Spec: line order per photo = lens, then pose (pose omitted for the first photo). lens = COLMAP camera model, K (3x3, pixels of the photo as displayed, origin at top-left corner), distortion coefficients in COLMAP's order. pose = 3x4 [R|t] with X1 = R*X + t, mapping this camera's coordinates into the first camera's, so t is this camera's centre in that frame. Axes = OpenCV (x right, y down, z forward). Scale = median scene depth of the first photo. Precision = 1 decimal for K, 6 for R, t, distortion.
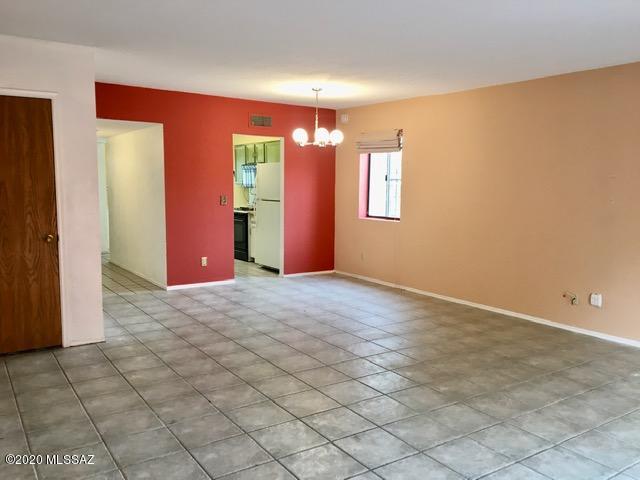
lens RADIAL K [[542.9, 0, 316.7], [0, 542.9, 241.0], [0, 0, 1]] dist [0.042087, -0.013604]
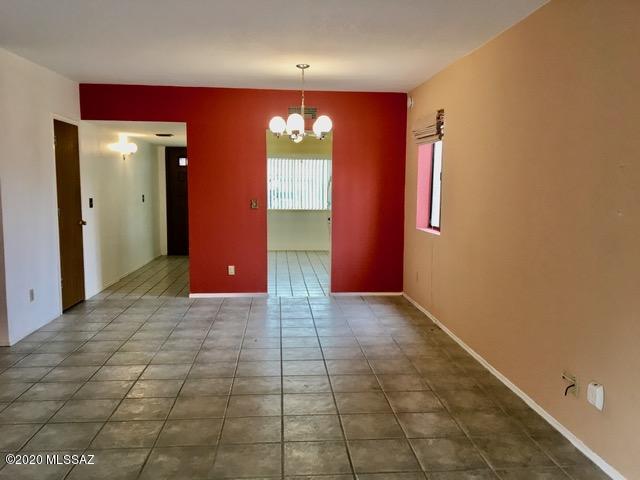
lens RADIAL K [[542.9, 0, 319.1], [0, 542.9, 239.0], [0, 0, 1]] dist [0.042087, -0.013604]
pose [[0.868052, 0.042969, -0.494611, 0.427830], [-0.048618, 0.998816, 0.001446, -0.027017], [0.494088, 0.022792, 0.869113, 0.314381]]
